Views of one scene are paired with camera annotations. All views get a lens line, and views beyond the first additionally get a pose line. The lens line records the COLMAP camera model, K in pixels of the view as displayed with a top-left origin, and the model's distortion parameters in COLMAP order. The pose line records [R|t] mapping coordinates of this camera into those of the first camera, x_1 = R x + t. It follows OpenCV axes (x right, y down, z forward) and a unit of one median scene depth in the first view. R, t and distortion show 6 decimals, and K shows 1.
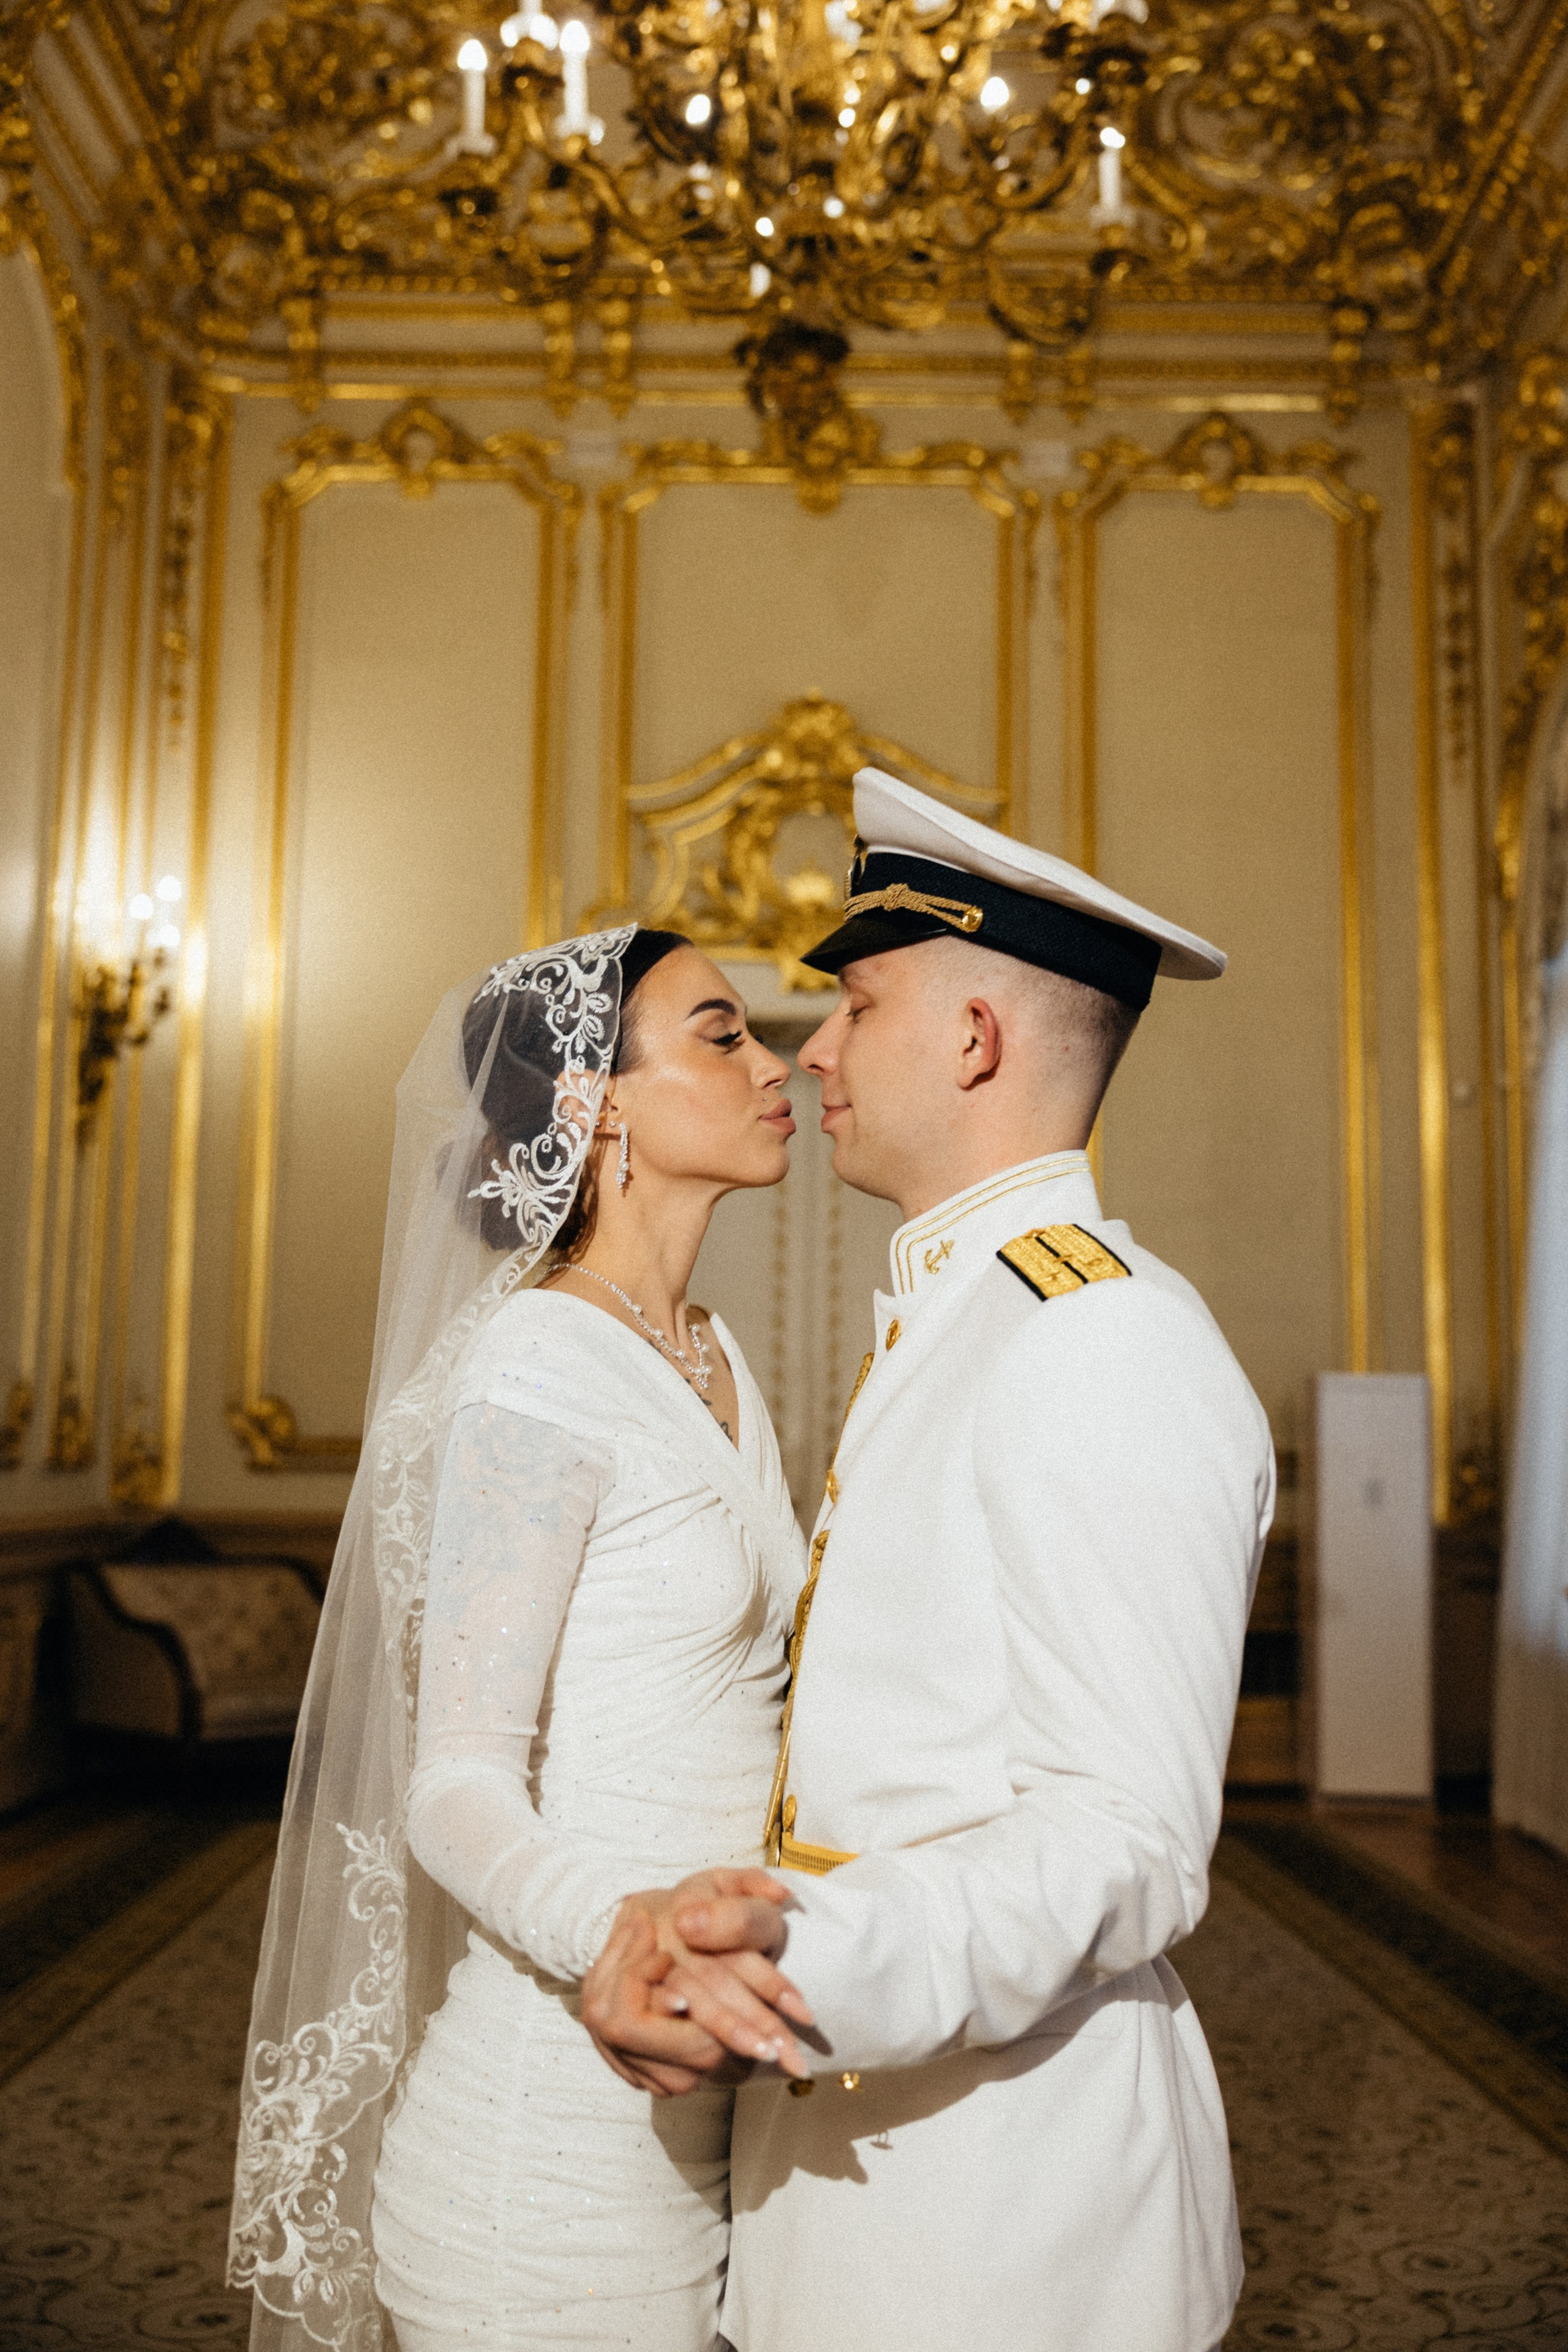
lens RADIAL K [[1964.3, 0, 816.3], [0, 1964.3, 1184.4], [0, 0, 1]] dist [-0.002835, 0.008094]
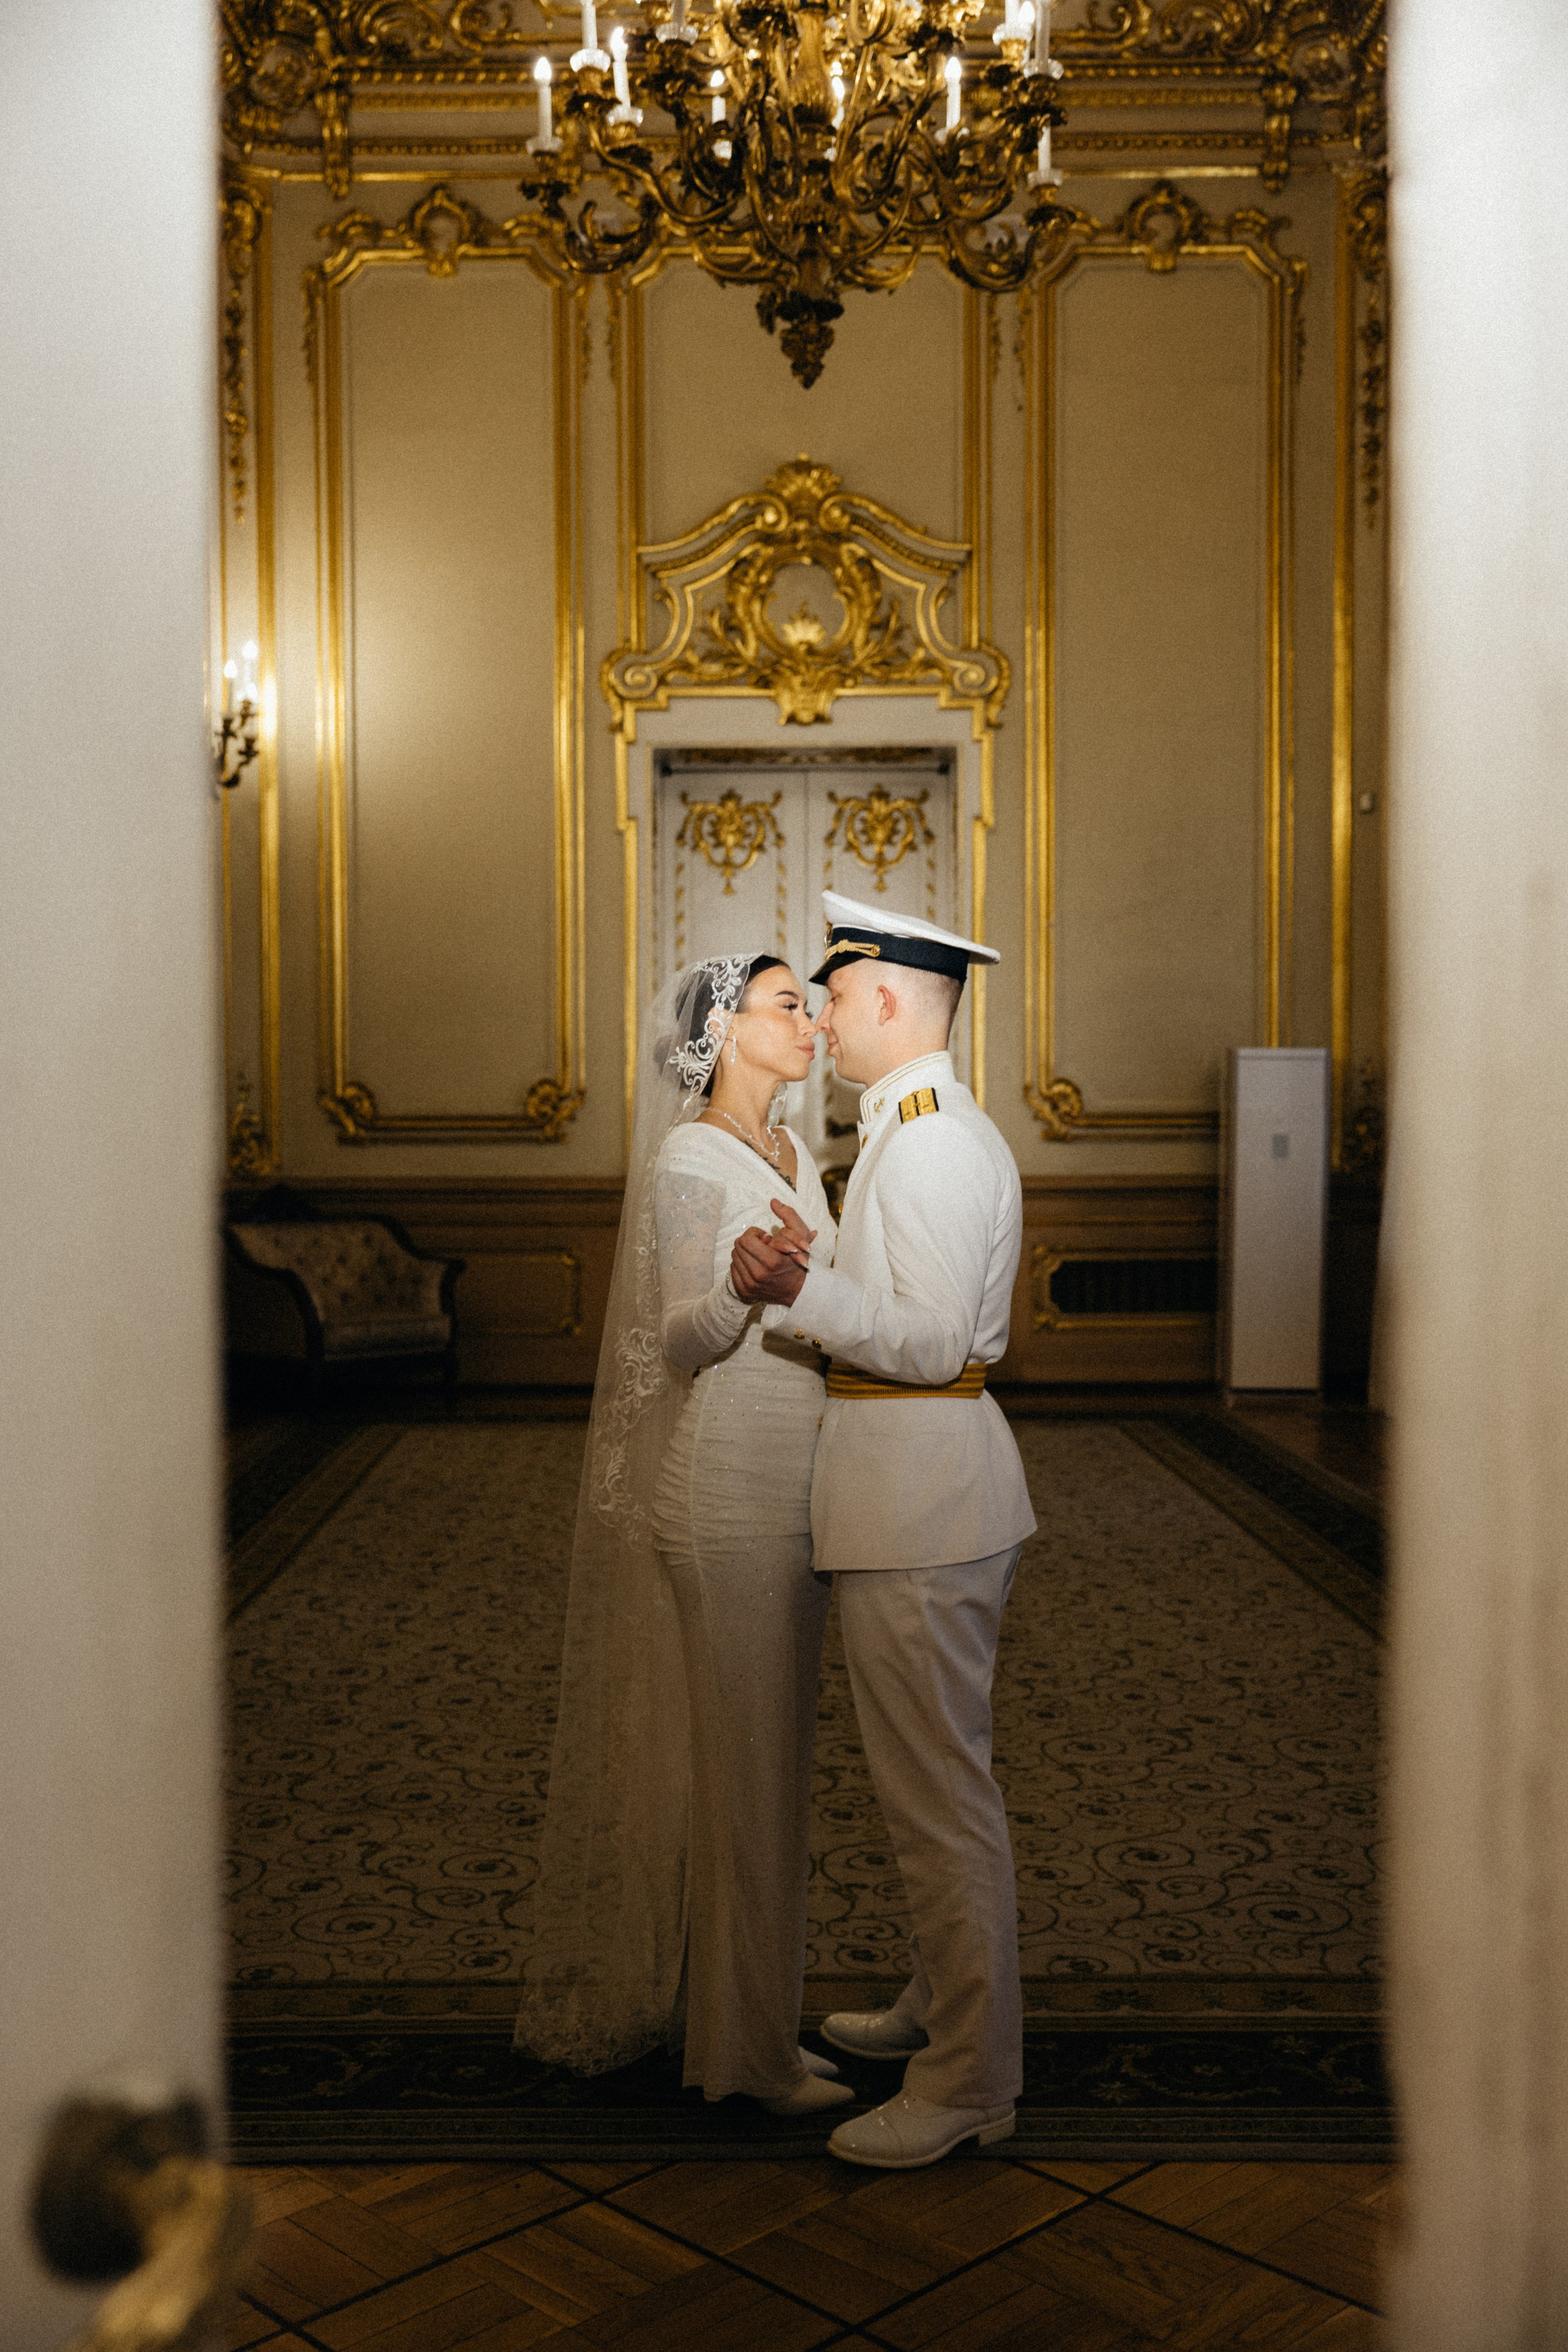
lens RADIAL K [[2433.3, 0, 788.9], [0, 2433.3, 1105.9], [0, 0, 1]] dist [-0.059164, 0.006144]
pose [[0.999841, -0.016924, 0.005694, -0.023554], [0.015788, 0.986843, 0.160911, -0.105517], [-0.008343, -0.160796, 0.986952, -0.436892]]
